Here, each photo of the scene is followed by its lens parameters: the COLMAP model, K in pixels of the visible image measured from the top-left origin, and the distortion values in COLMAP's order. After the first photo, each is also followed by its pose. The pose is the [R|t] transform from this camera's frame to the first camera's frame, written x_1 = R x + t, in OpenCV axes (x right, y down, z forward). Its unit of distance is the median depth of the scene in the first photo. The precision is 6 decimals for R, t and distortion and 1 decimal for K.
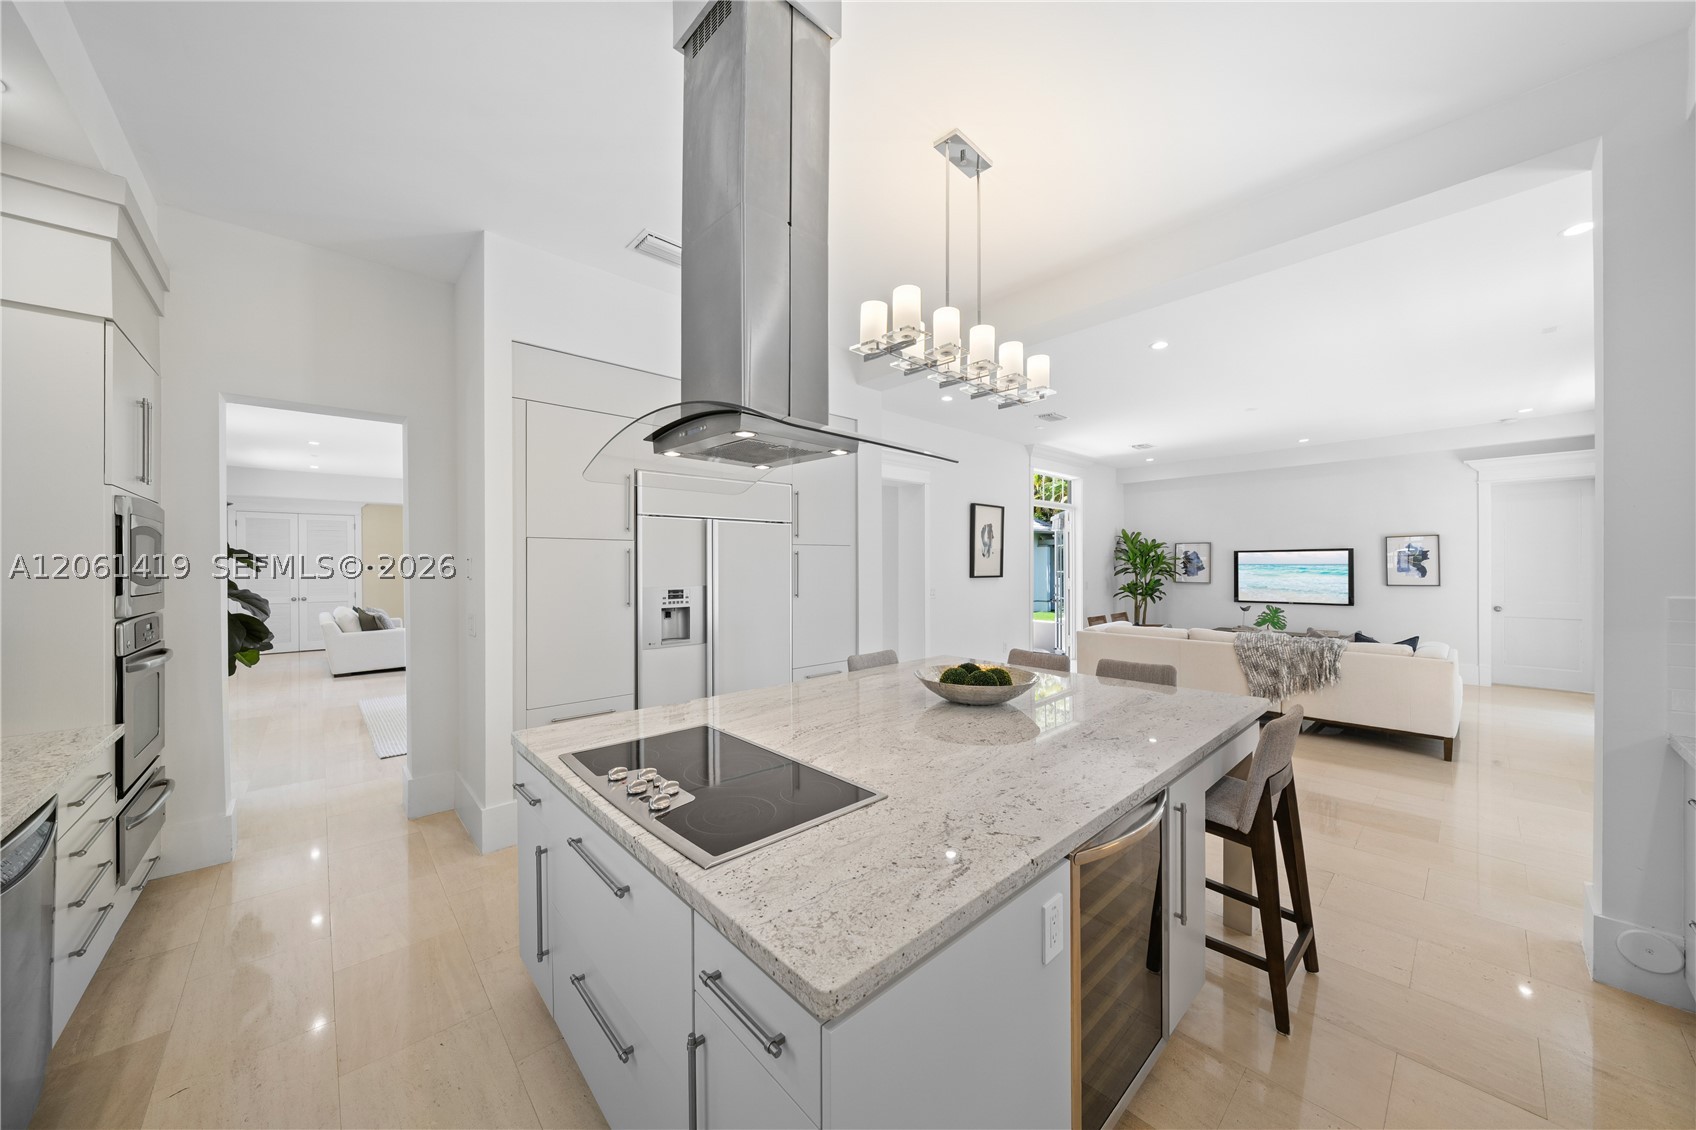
lens RADIAL K [[578.6, 0, 838.7], [0, 578.6, 567.3], [0, 0, 1]] dist [-0.004628, -0.000013]
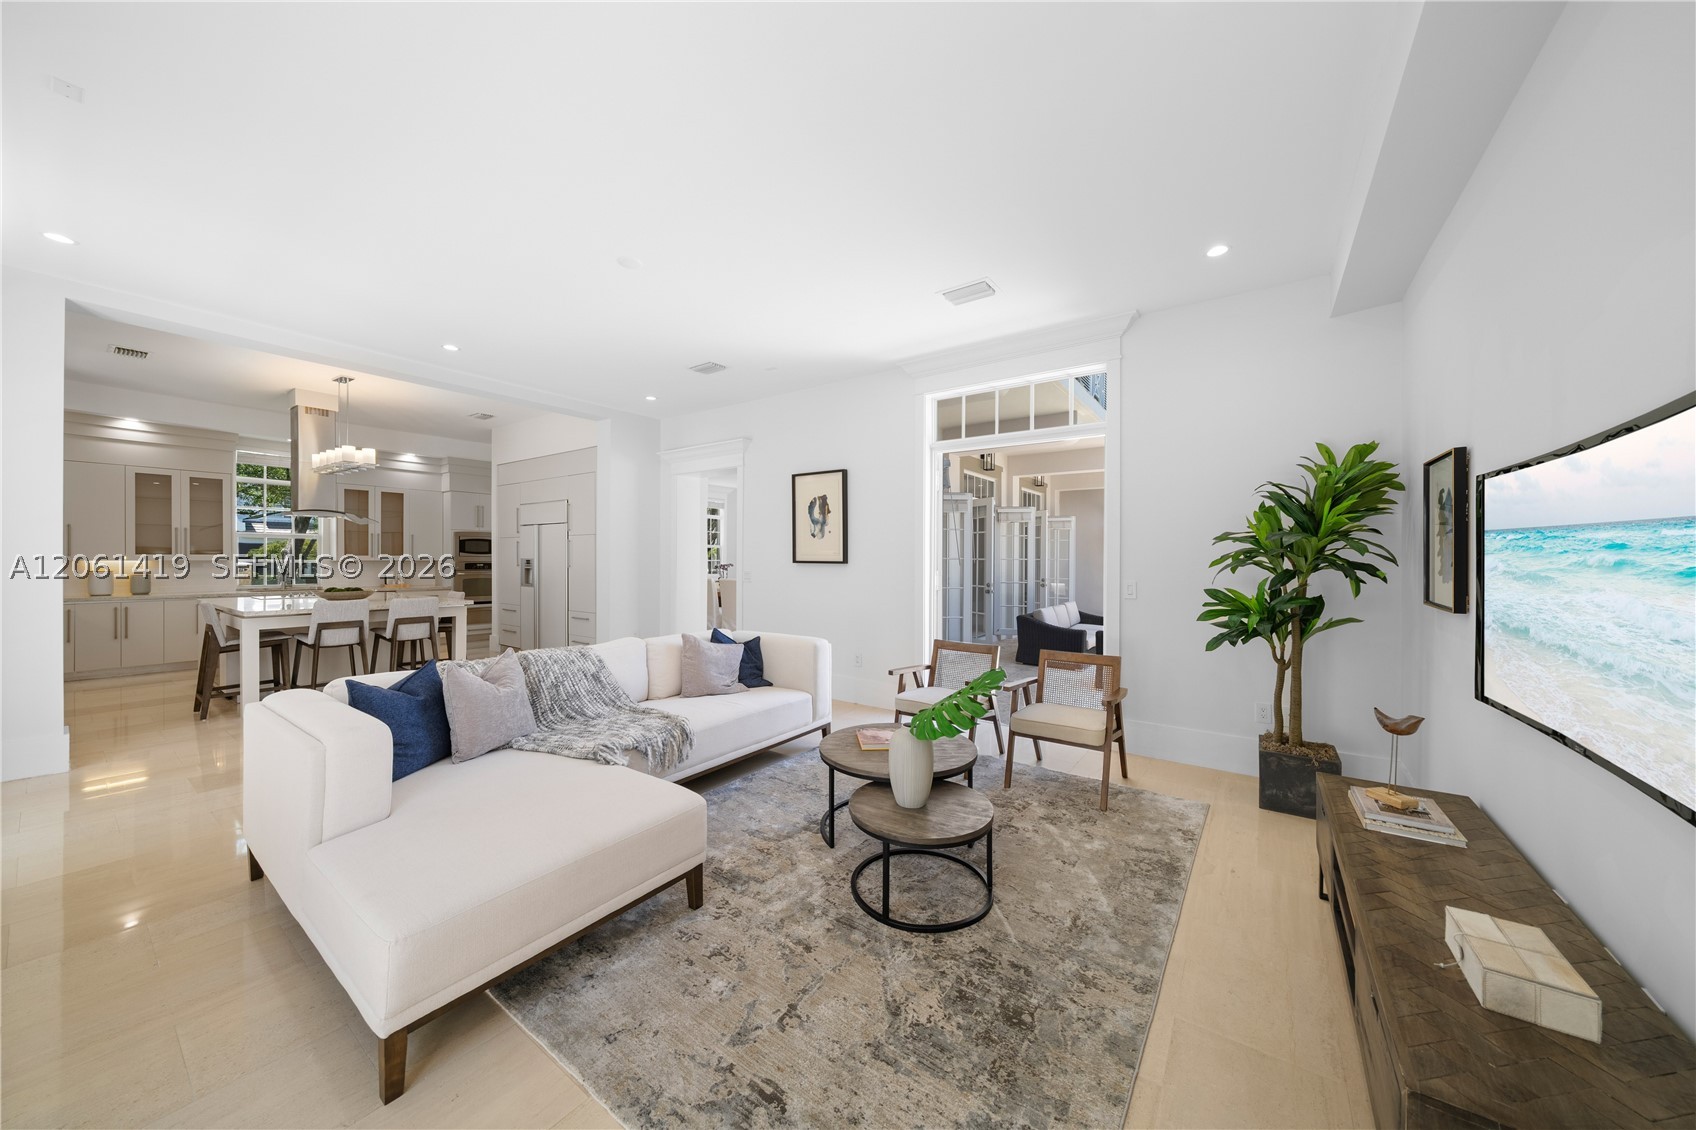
lens RADIAL K [[578.6, 0, 856.7], [0, 578.6, 560.6], [0, 0, 1]] dist [-0.004628, -0.000013]
pose [[0.225845, 0.009101, -0.974121, 0.968352], [-0.010778, 0.999918, 0.006844, 0.008059], [0.974104, 0.008953, 0.225924, 0.799795]]
